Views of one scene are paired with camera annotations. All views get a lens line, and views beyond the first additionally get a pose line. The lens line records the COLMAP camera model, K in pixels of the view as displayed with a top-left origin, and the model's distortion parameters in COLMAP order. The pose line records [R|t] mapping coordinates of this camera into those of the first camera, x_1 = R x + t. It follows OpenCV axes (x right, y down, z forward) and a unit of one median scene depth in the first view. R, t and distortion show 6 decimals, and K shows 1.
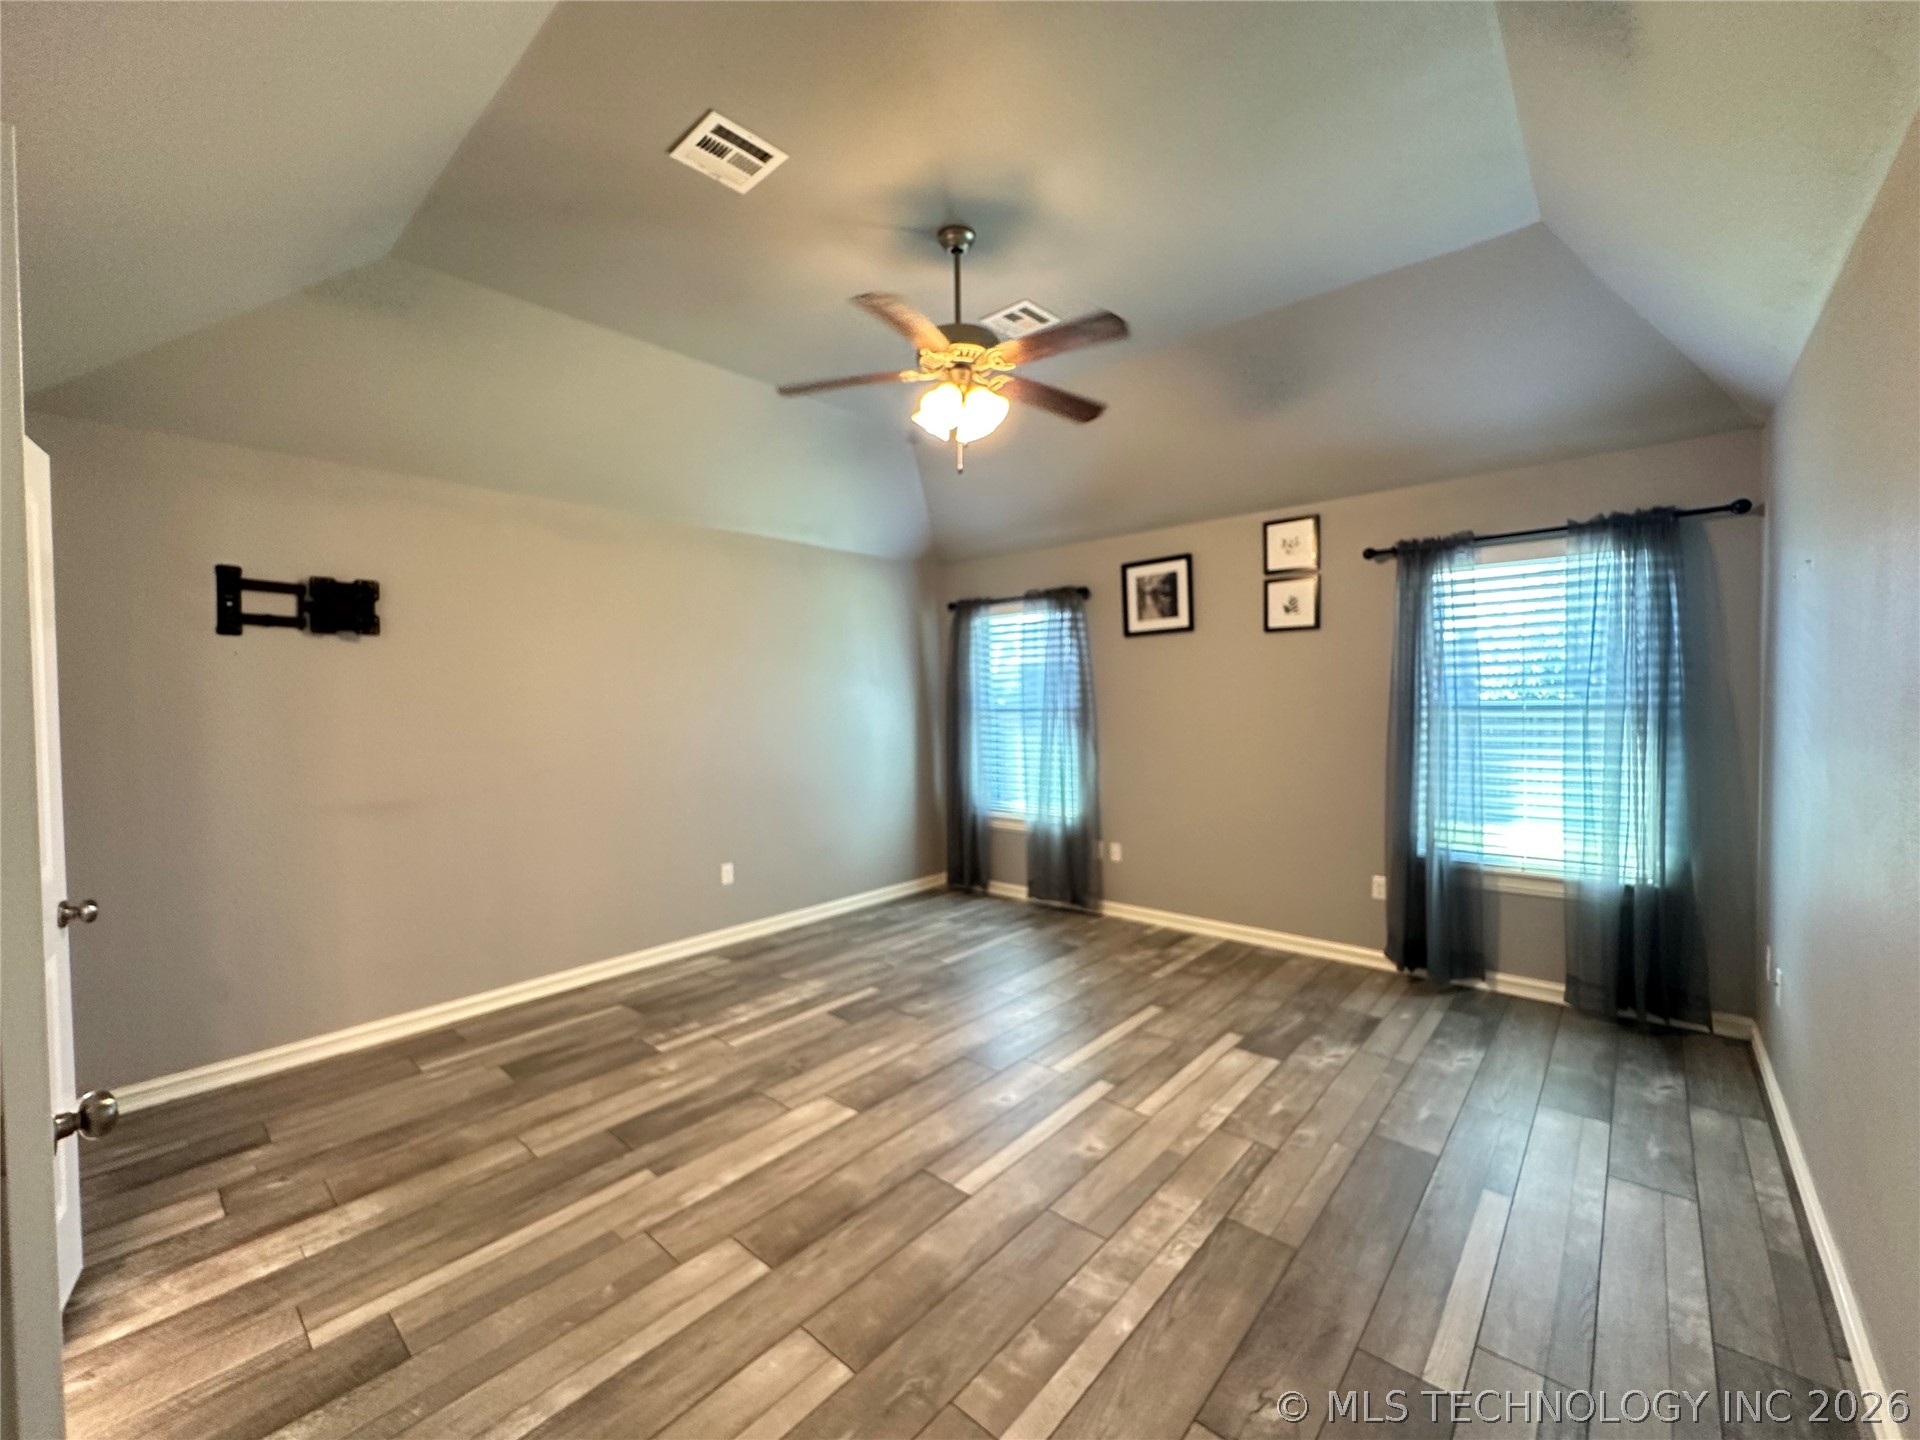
lens RADIAL K [[767.0, 0, 958.3], [0, 767.0, 716.3], [0, 0, 1]] dist [-0.001044, 0.000401]
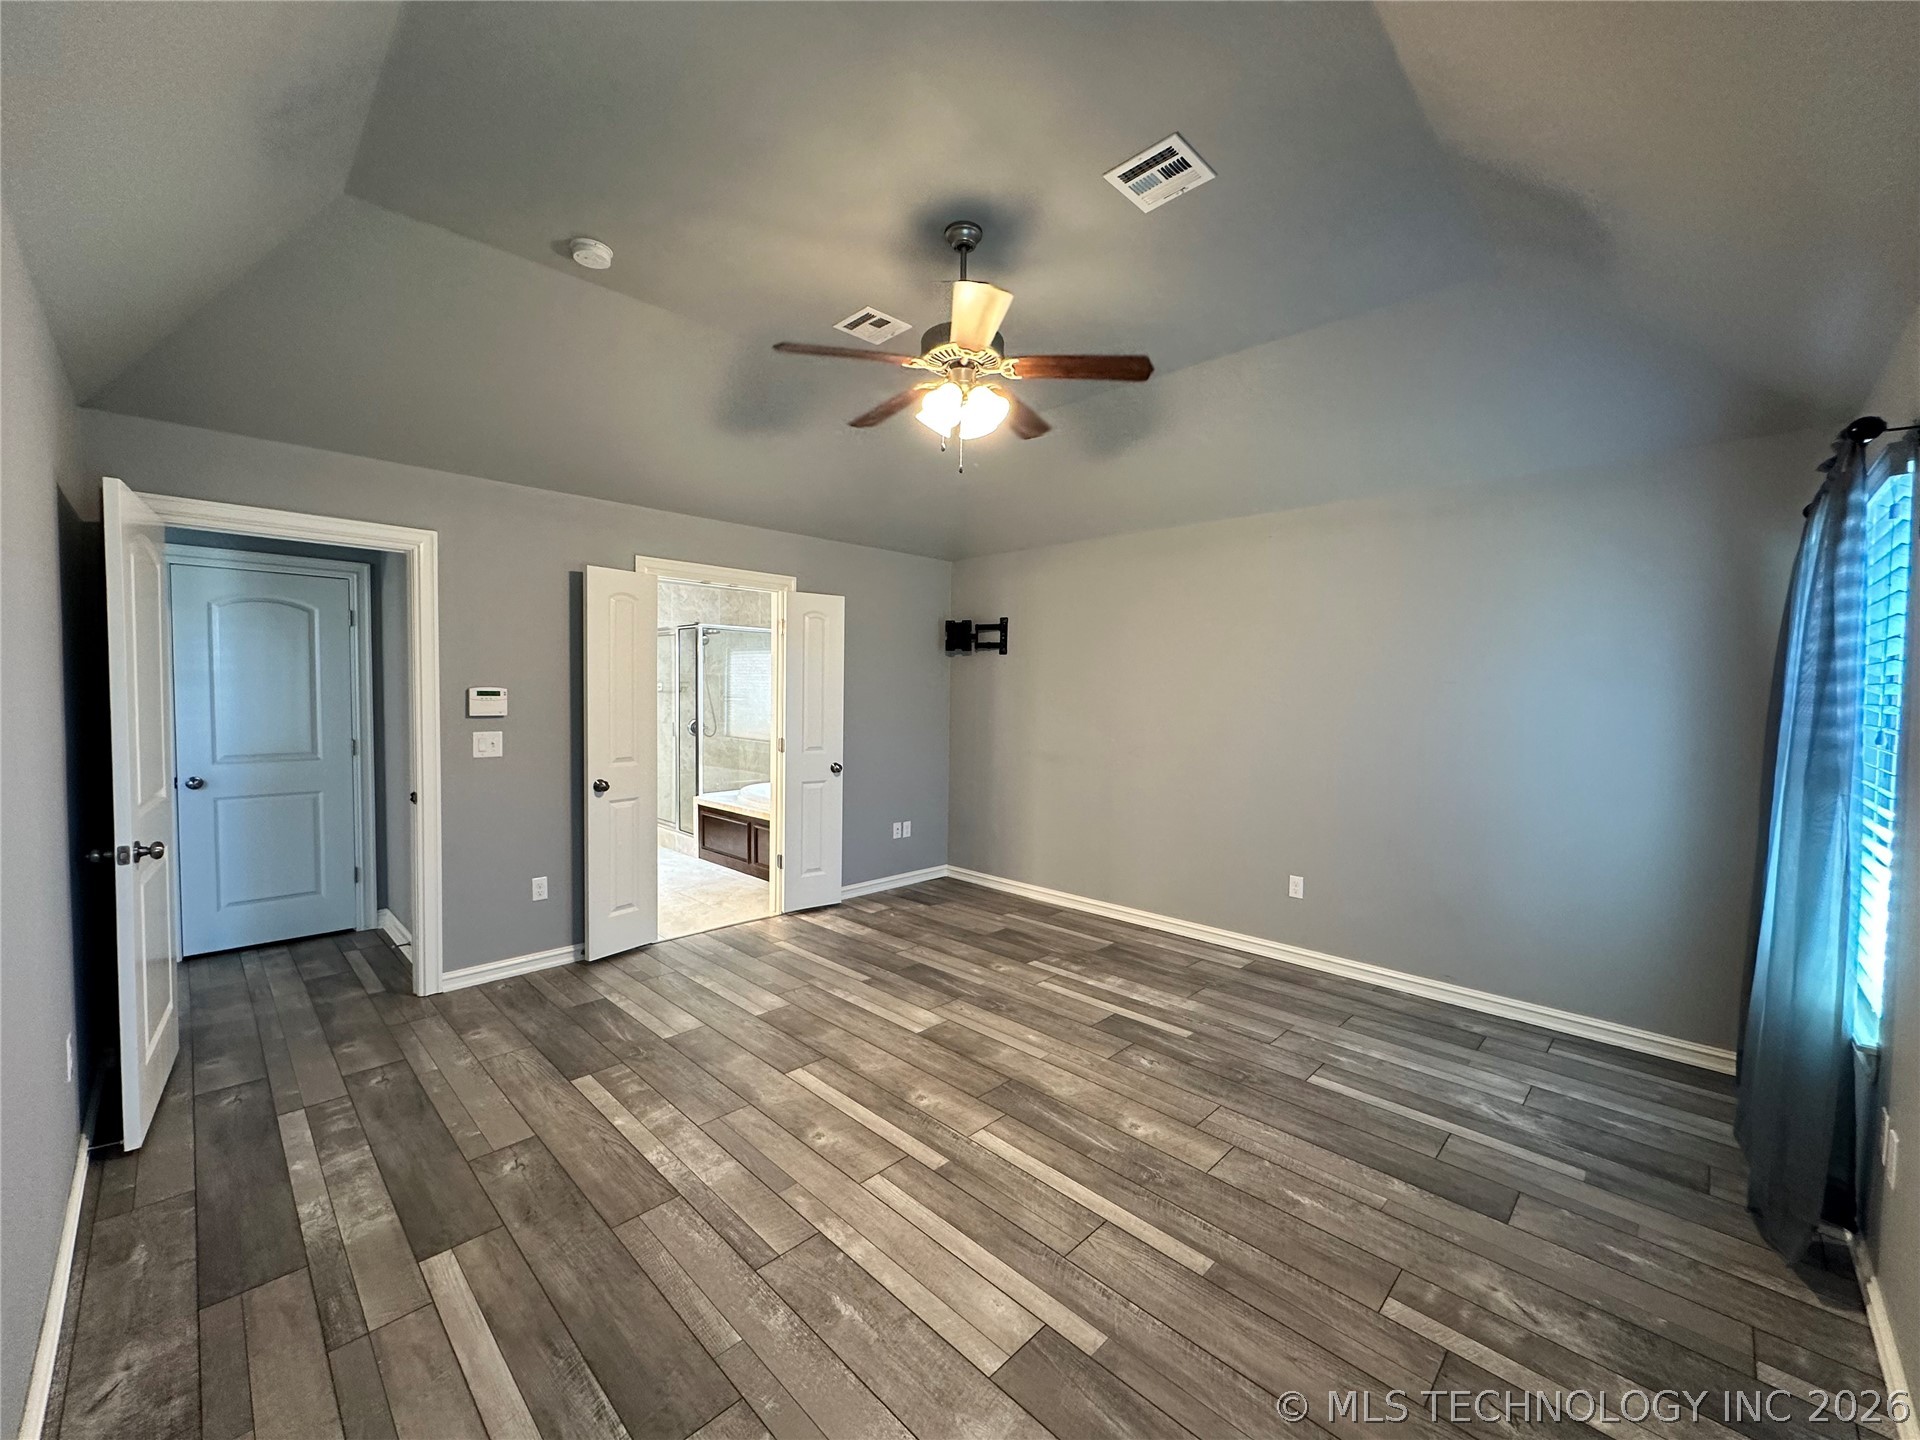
lens RADIAL K [[767.0, 0, 960.9], [0, 767.0, 726.2], [0, 0, 1]] dist [-0.001044, 0.000401]
pose [[-0.048214, 0.060628, -0.996995, 0.987238], [-0.030646, 0.997596, 0.062147, -0.042853], [0.998367, 0.033550, -0.046240, 1.045555]]
